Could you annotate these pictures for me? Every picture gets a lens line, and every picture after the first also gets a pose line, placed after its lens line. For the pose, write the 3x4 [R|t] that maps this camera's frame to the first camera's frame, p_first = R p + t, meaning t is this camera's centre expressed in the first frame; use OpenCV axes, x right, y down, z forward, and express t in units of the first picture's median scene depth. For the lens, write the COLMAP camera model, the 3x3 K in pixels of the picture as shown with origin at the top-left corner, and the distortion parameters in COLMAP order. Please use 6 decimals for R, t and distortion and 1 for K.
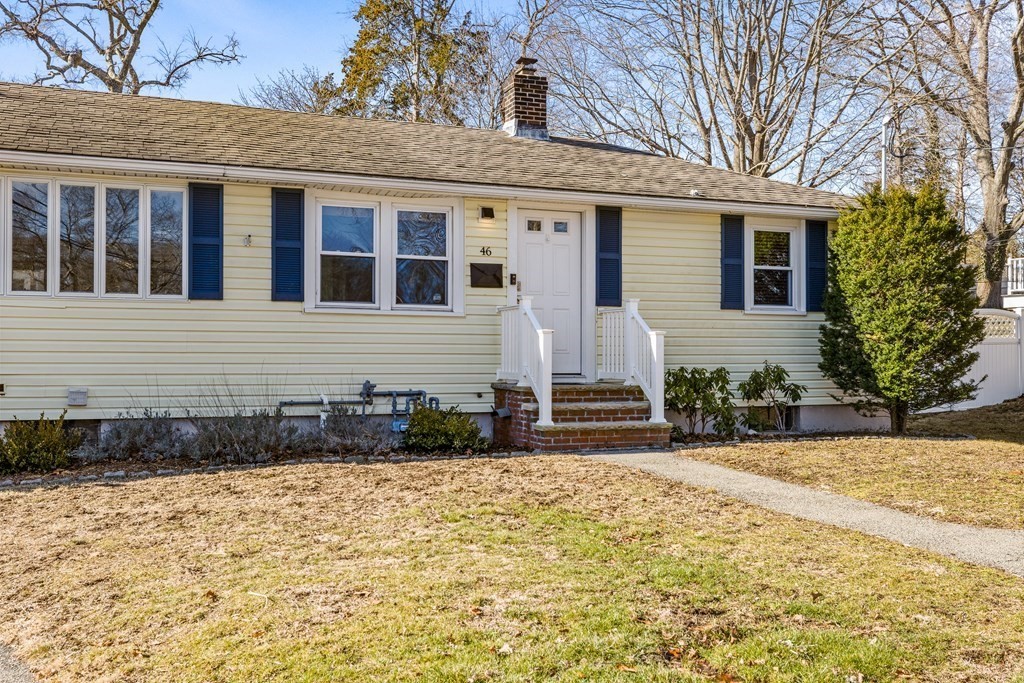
lens RADIAL K [[967.5, 0, 511.1], [0, 967.5, 346.5], [0, 0, 1]] dist [0.013253, 0.000000]
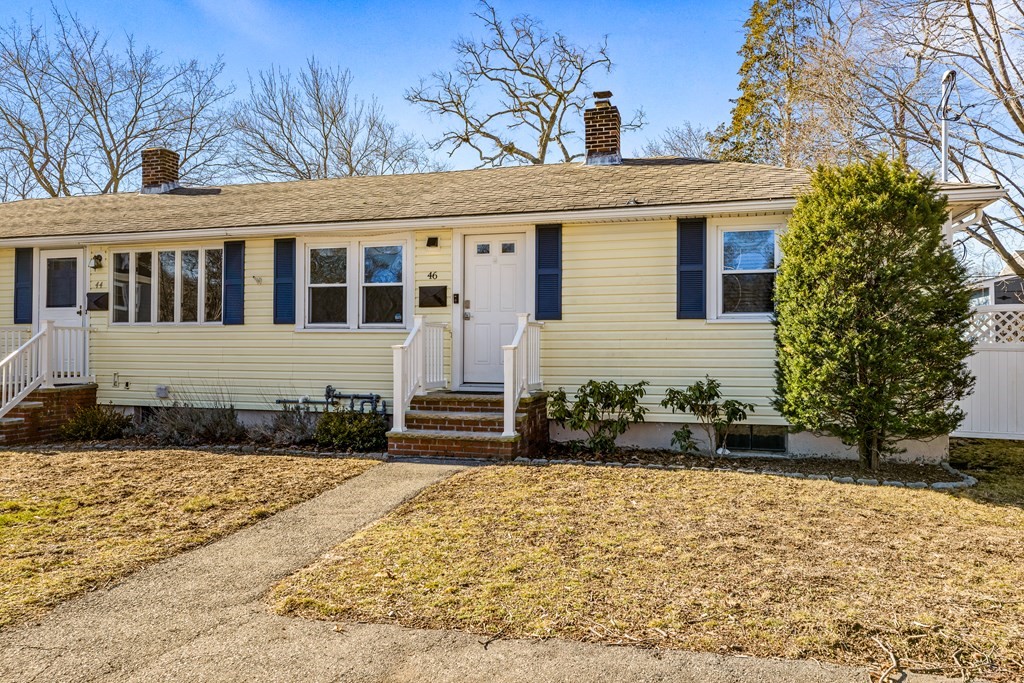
lens RADIAL K [[737.4, 0, 510.2], [0, 737.4, 341.5], [0, 0, 1]] dist [0.008260, 0.009076]
pose [[0.790808, -0.006229, -0.612032, 0.581647], [0.004282, 0.999980, -0.004644, -0.015353], [0.612049, 0.001052, 0.790819, 0.360104]]
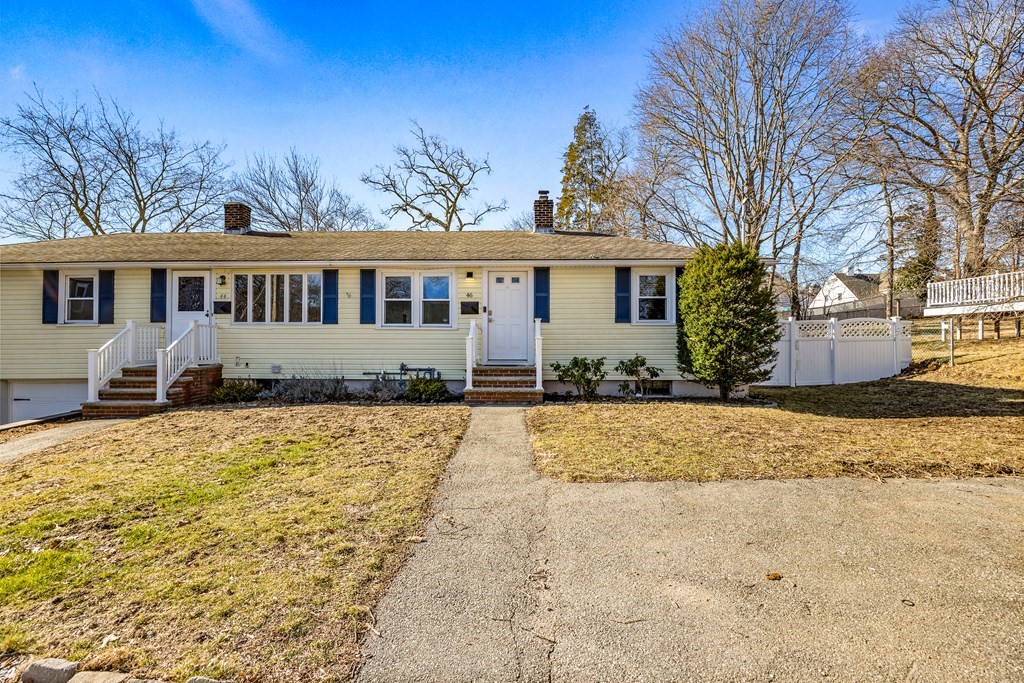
lens RADIAL K [[455.6, 0, 511.6], [0, 455.6, 343.8], [0, 0, 1]] dist [-0.009649, 0.002493]
pose [[0.922340, -0.001277, -0.386376, 0.394301], [0.004615, 0.999960, 0.007713, -0.009434], [0.386351, -0.008897, 0.922309, 0.204380]]
